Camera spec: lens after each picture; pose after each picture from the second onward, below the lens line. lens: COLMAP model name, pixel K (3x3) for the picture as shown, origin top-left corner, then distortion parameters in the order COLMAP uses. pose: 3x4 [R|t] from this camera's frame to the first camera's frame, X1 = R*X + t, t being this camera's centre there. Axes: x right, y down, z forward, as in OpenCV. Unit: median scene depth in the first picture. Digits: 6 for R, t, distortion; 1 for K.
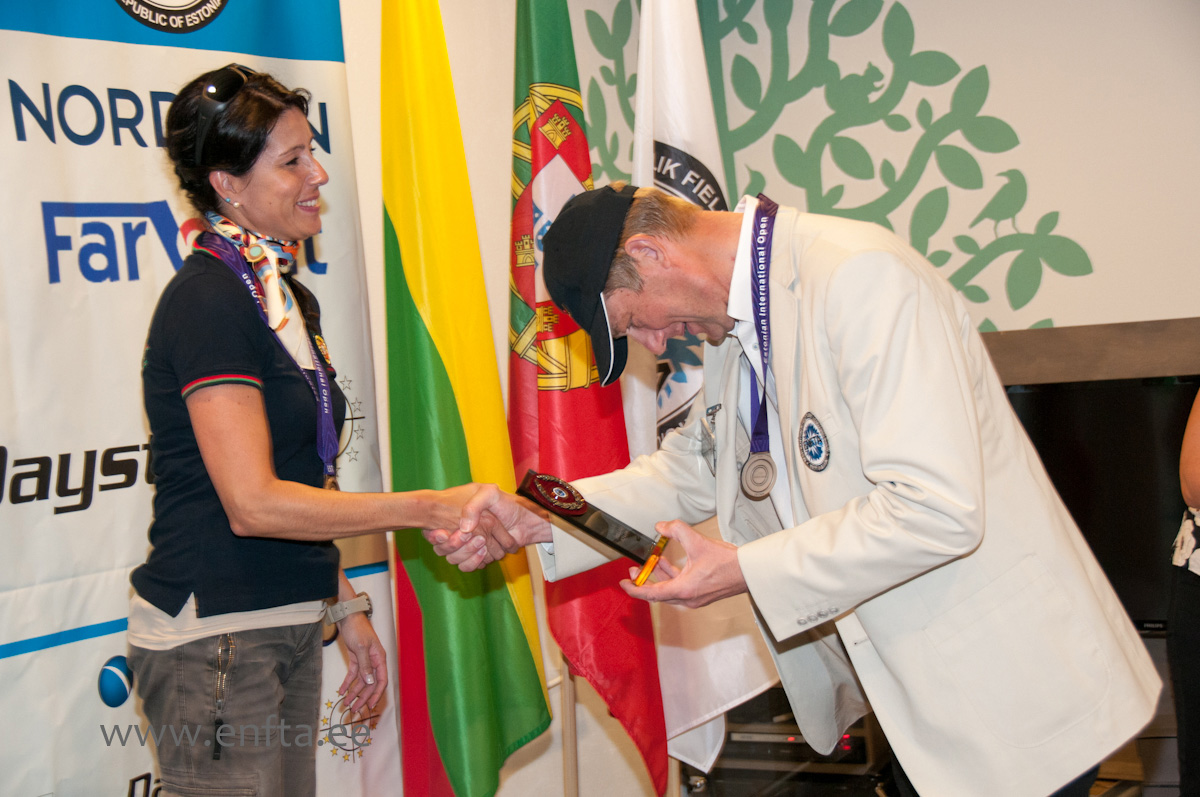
lens RADIAL K [[2197.0, 0, 603.3], [0, 2197.0, 429.3], [0, 0, 1]] dist [0.250509, 1.002876]
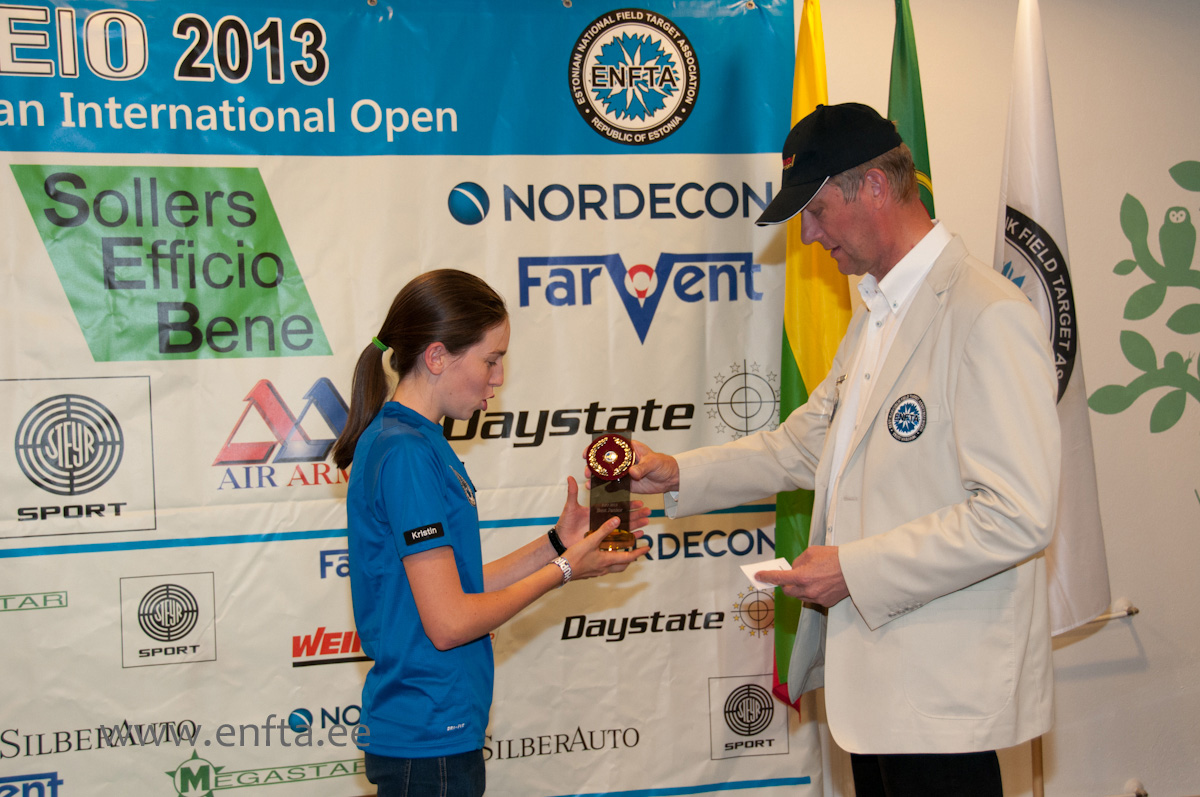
lens RADIAL K [[1815.4, 0, 606.7], [0, 1815.4, 427.5], [0, 0, 1]] dist [0.118744, 0.505924]
pose [[0.747494, 0.083725, -0.658971, 0.638508], [-0.061327, 0.996486, 0.057043, -0.053164], [0.661431, -0.002227, 0.750002, 0.043767]]
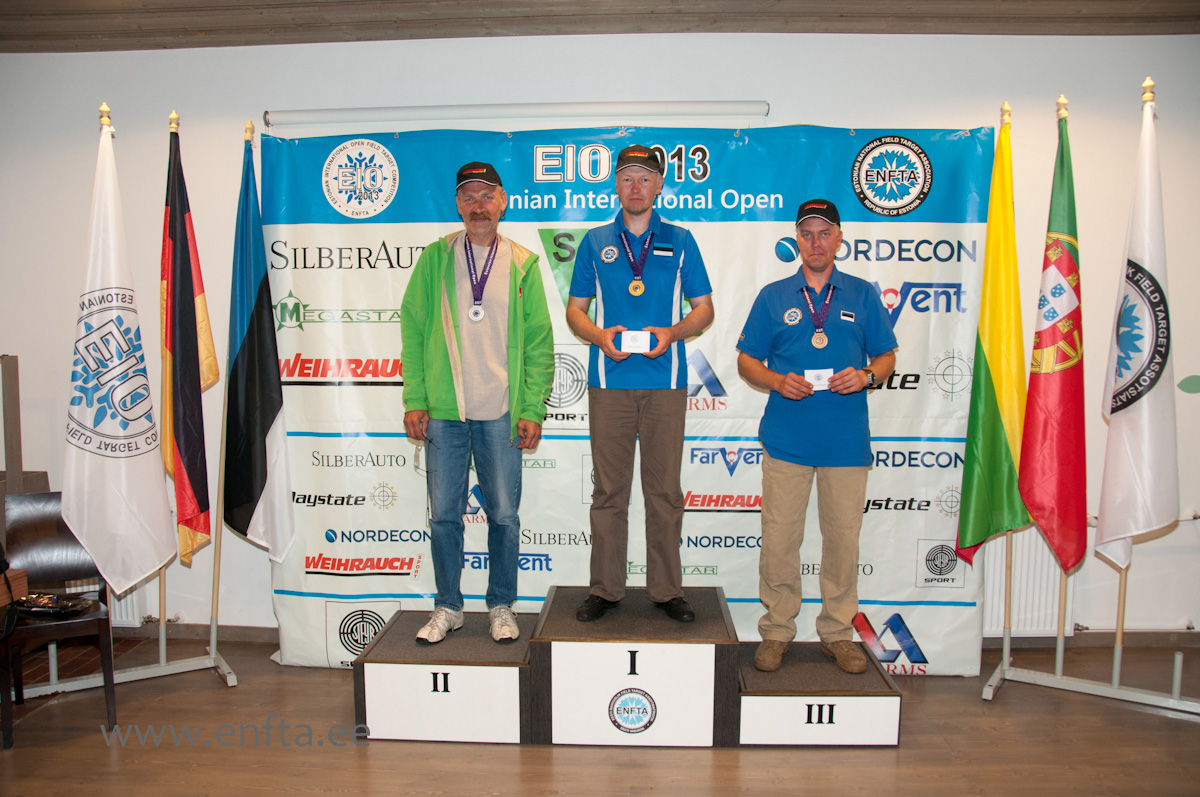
lens RADIAL K [[936.7, 0, 595.6], [0, 936.7, 419.1], [0, 0, 1]] dist [-0.164244, 0.128437]
pose [[0.488112, 0.157453, -0.858461, 0.579093], [-0.084934, 0.987493, 0.132827, -0.058780], [0.868638, 0.008078, 0.495381, 0.190637]]
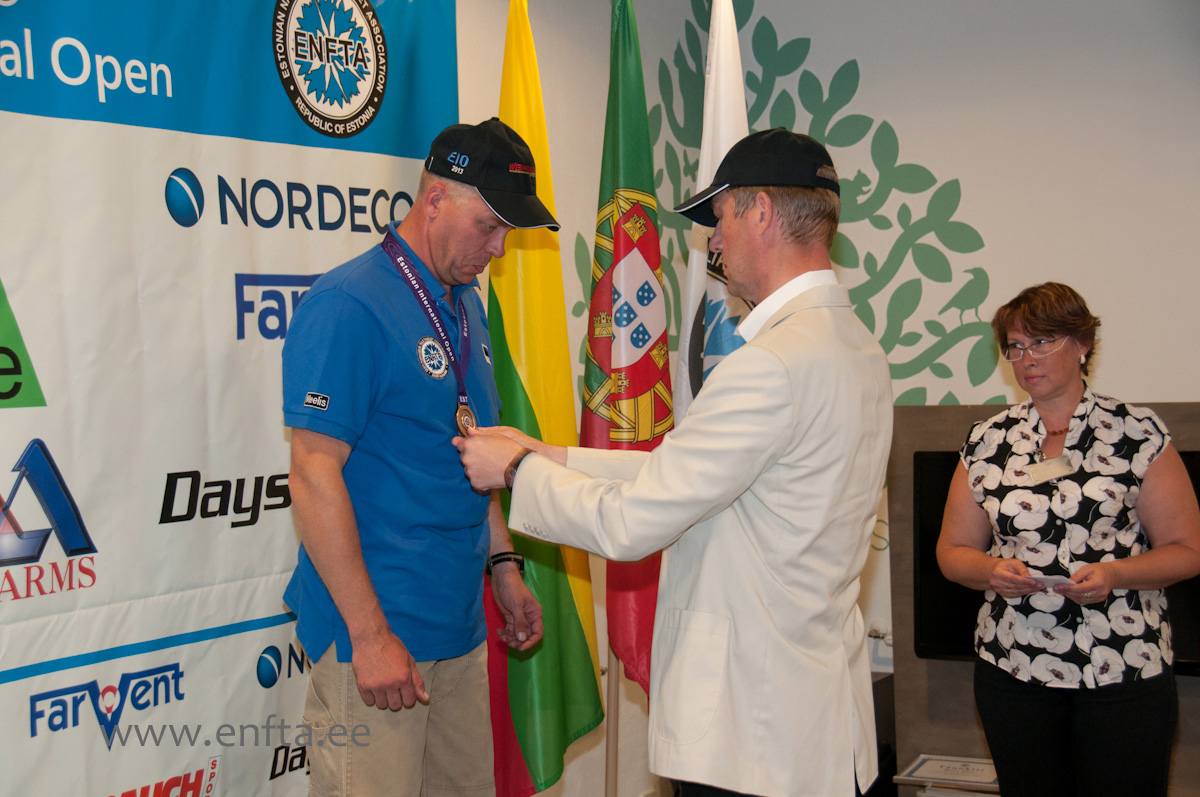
lens RADIAL K [[2019.1, 0, 599.8], [0, 2019.1, 425.7], [0, 0, 1]] dist [0.184843, 0.886876]
pose [[0.998053, 0.048592, 0.039109, -0.084369], [-0.048011, 0.998724, -0.015670, -0.009353], [-0.039820, 0.013762, 0.999112, -0.112578]]
